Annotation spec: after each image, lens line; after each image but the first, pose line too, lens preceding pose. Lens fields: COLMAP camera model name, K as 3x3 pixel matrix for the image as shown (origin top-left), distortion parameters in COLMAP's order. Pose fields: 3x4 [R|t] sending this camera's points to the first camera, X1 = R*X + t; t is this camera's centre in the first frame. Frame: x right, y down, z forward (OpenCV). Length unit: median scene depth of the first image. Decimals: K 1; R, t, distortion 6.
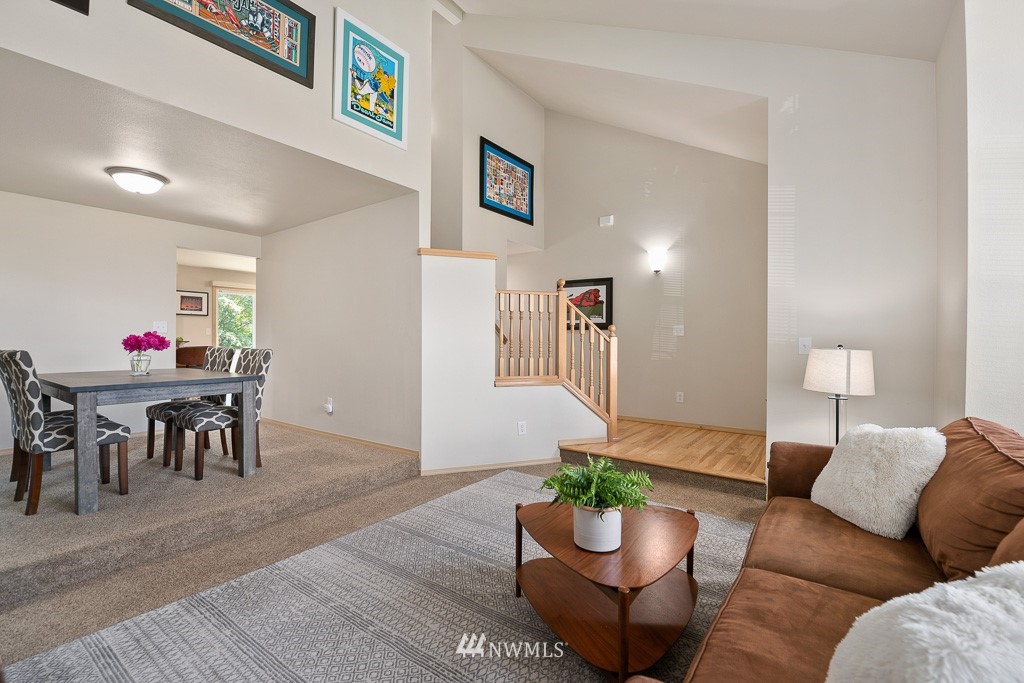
lens RADIAL K [[446.0, 0, 517.7], [0, 446.0, 344.0], [0, 0, 1]] dist [-0.001637, -0.009652]
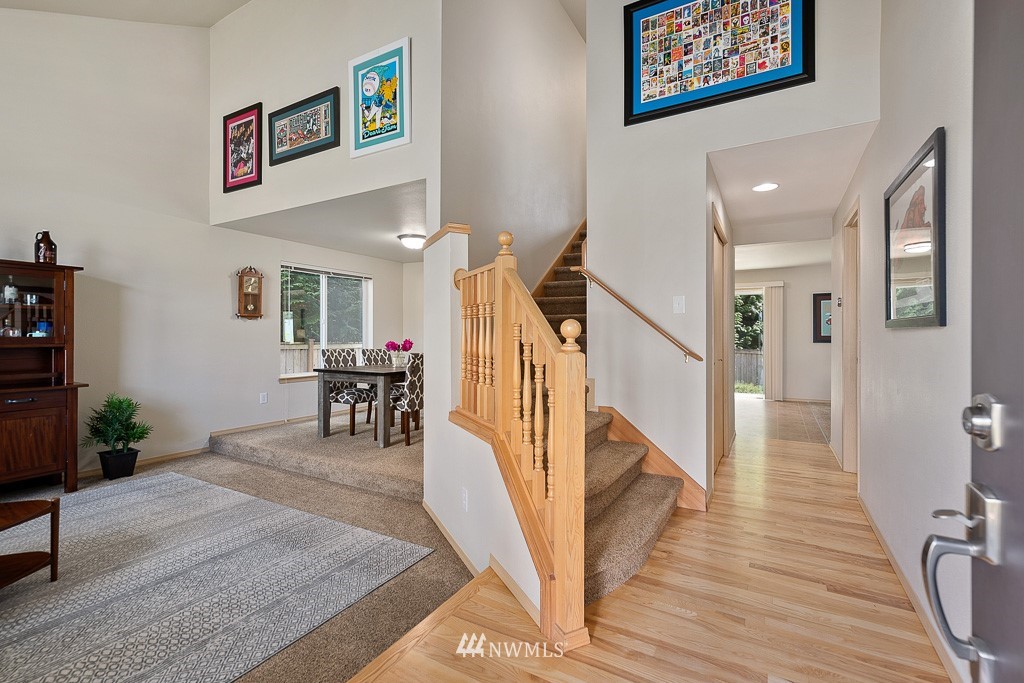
lens RADIAL K [[449.3, 0, 518.0], [0, 449.3, 336.0], [0, 0, 1]] dist [0.001232, 0.000369]
pose [[0.104703, 0.000629, -0.994503, 0.722350], [-0.017216, 0.999851, -0.001180, -0.038796], [0.994354, 0.017245, 0.104699, 1.172513]]
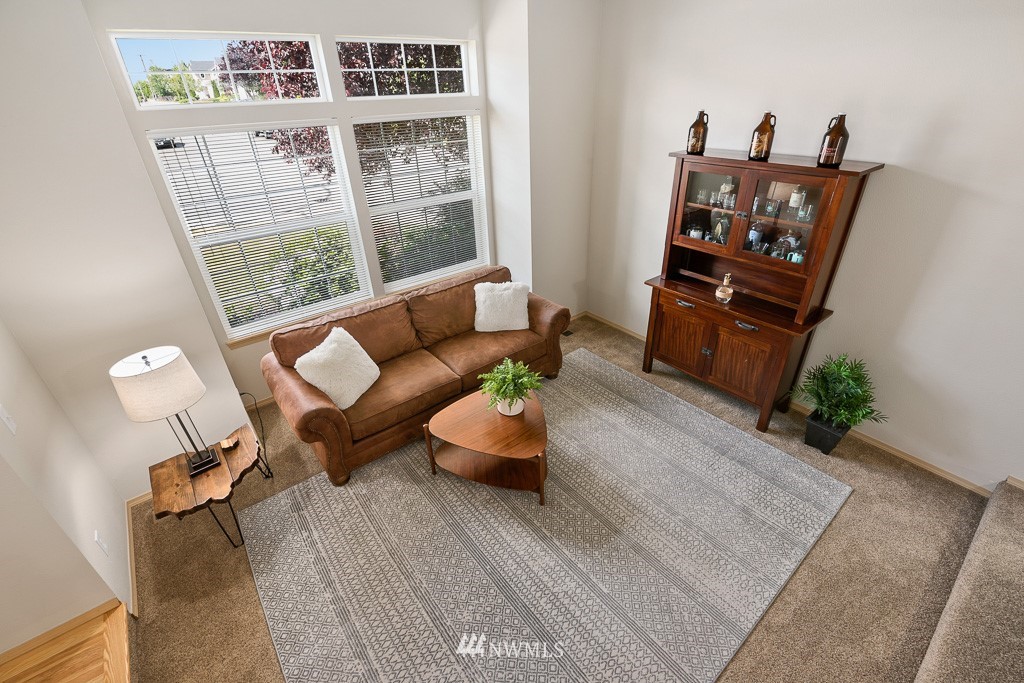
lens RADIAL K [[446.0, 0, 517.7], [0, 446.0, 344.0], [0, 0, 1]] dist [-0.001637, -0.009652]
pose [[-0.963300, -0.113091, 0.243440, -0.114750], [0.029421, 0.856970, 0.514525, -0.318231], [-0.266809, 0.502804, -0.822193, 1.091258]]
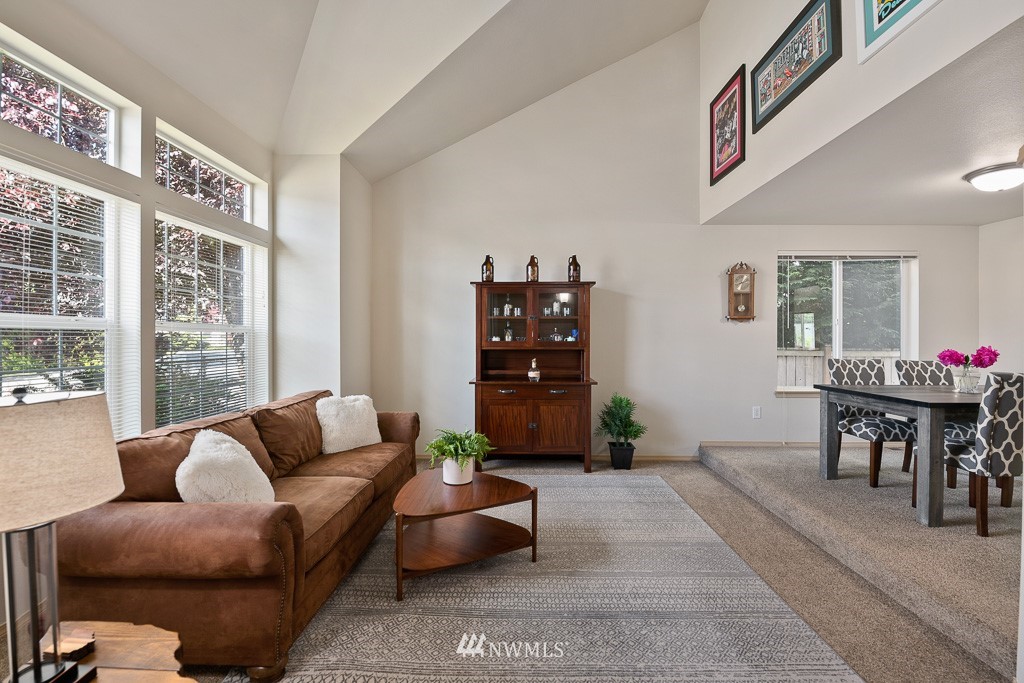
lens RADIAL K [[443.1, 0, 520.2], [0, 443.1, 340.1], [0, 0, 1]] dist [-0.002355, -0.009315]
pose [[-0.820519, -0.000217, -0.571619, 0.427745], [-0.011043, 0.999819, 0.015473, -0.039827], [0.571512, 0.019008, -0.820374, 1.142519]]
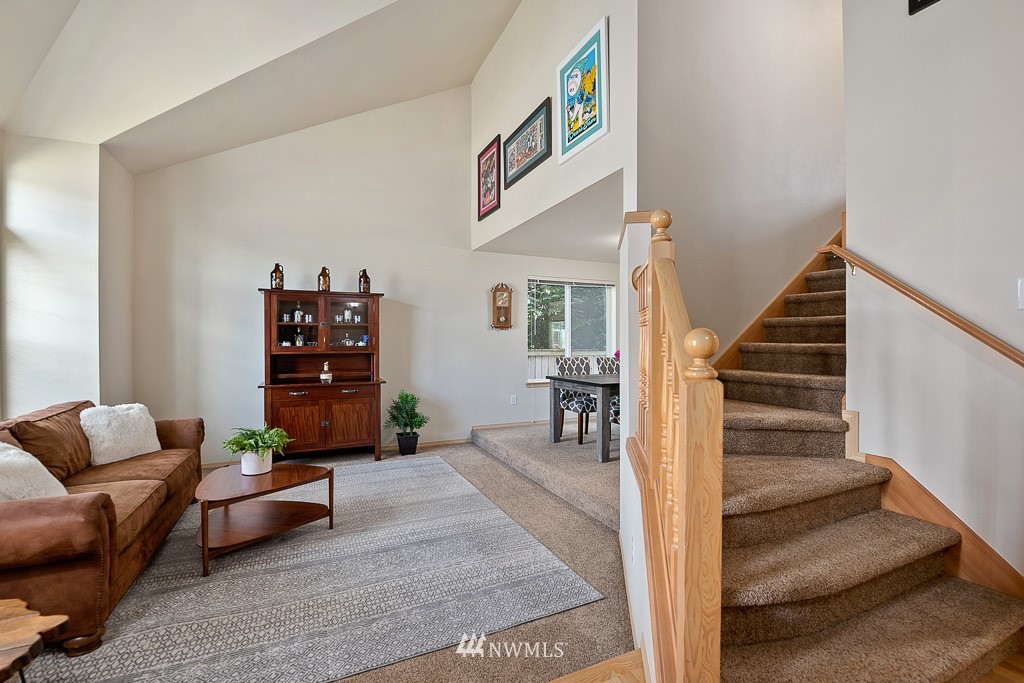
lens RADIAL K [[446.0, 0, 517.7], [0, 446.0, 344.0], [0, 0, 1]] dist [-0.001637, -0.009652]
pose [[-0.488931, 0.005177, -0.872307, 0.579290], [-0.012977, 0.999829, 0.013208, -0.049355], [0.872226, 0.017777, -0.488780, 1.312239]]
